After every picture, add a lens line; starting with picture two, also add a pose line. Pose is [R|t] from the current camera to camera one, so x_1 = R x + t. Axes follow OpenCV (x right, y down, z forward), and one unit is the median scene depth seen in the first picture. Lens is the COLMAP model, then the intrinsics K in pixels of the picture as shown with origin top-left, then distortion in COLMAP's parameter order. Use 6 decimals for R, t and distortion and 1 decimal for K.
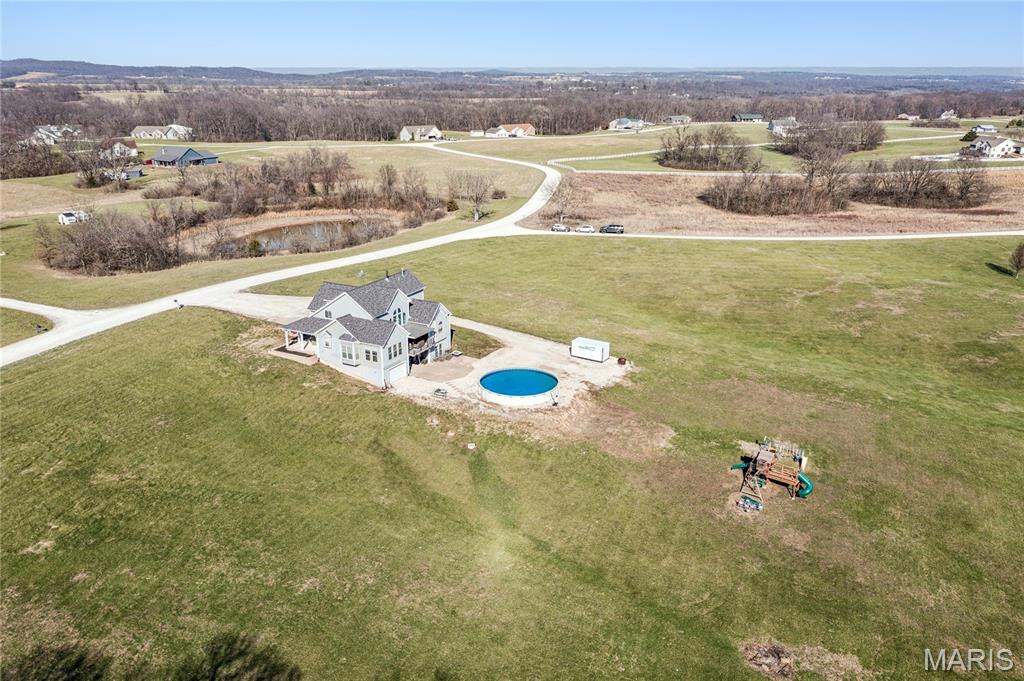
lens RADIAL K [[816.1, 0, 512.6], [0, 816.1, 327.1], [0, 0, 1]] dist [-0.008889, 0.000545]
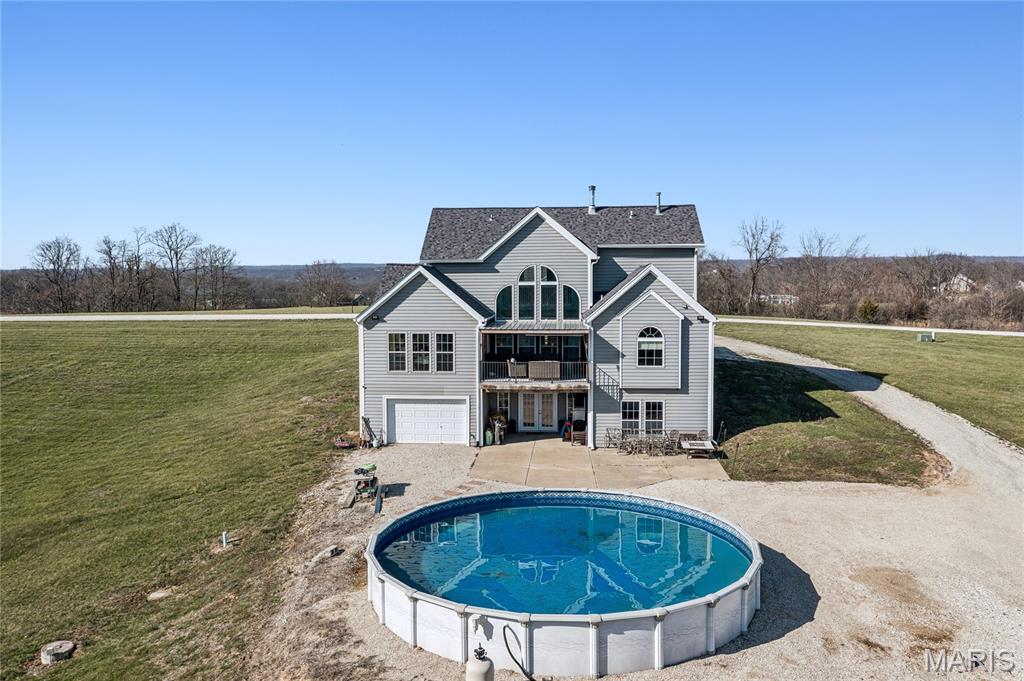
lens RADIAL K [[816.1, 0, 512.6], [0, 816.1, 327.1], [0, 0, 1]] dist [-0.008889, 0.000545]
pose [[0.412659, 0.057106, -0.909094, 0.193926], [-0.272102, 0.960191, -0.063198, 0.030258], [0.869295, 0.273445, 0.411770, 0.897520]]
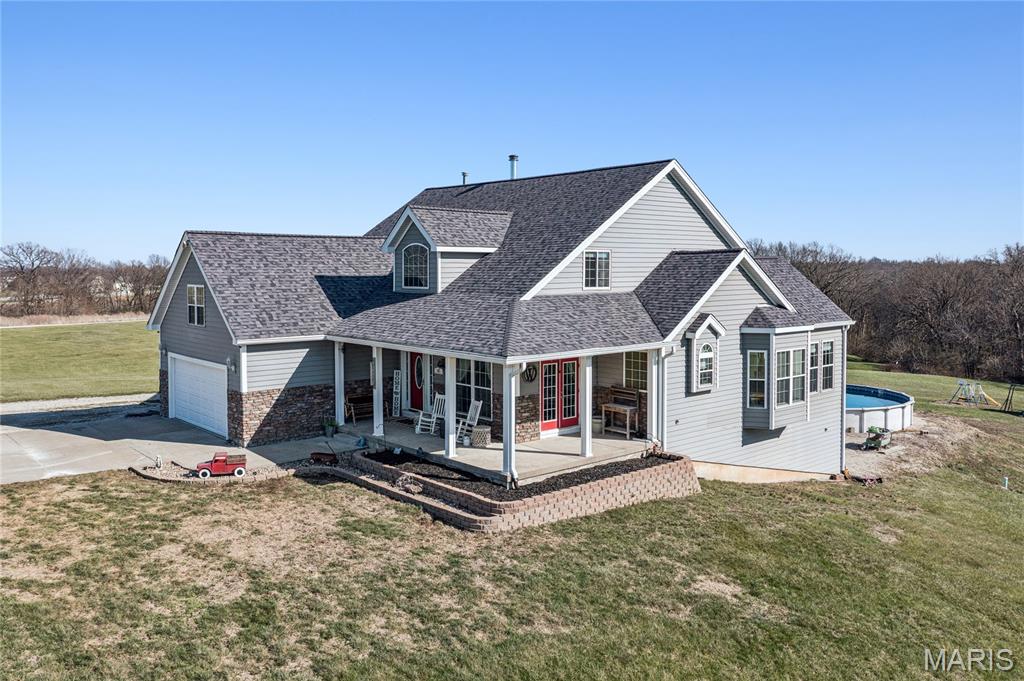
lens RADIAL K [[816.1, 0, 512.6], [0, 816.1, 327.1], [0, 0, 1]] dist [-0.008889, 0.000545]
pose [[0.351228, -0.066409, 0.933932, -0.469699], [0.285678, 0.957518, -0.039350, 0.001684], [-0.891643, 0.280624, 0.355279, 0.988345]]
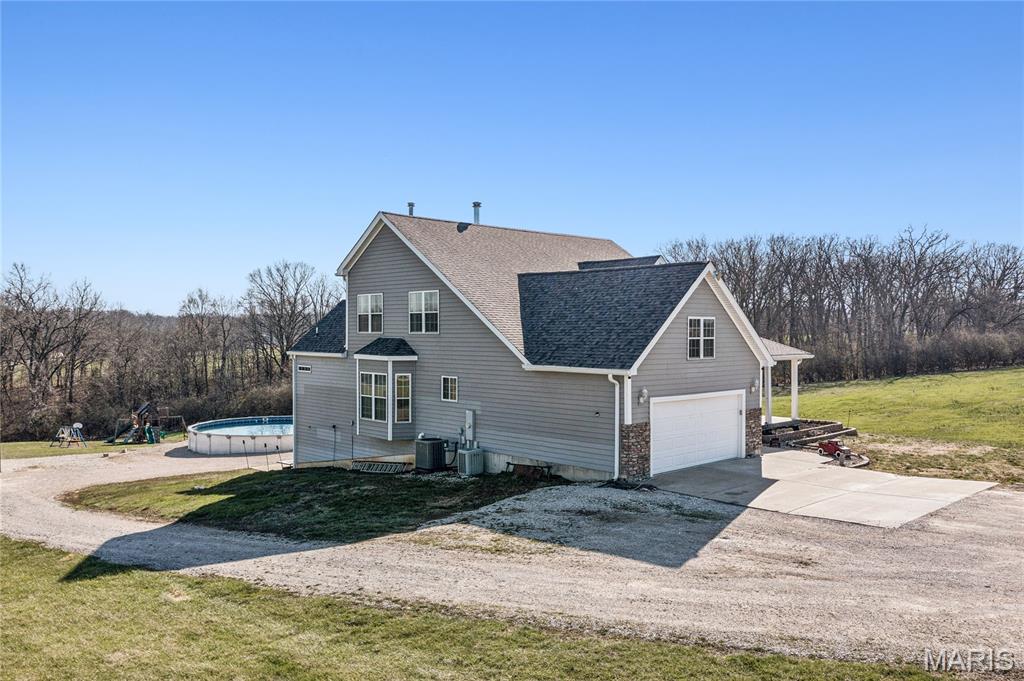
lens RADIAL K [[816.1, 0, 512.6], [0, 816.1, 327.1], [0, 0, 1]] dist [-0.008889, 0.000545]
pose [[-0.949912, -0.006441, 0.312451, -0.289720], [0.090266, 0.951521, 0.294042, -0.124304], [-0.299197, 0.307518, -0.903280, 1.404595]]
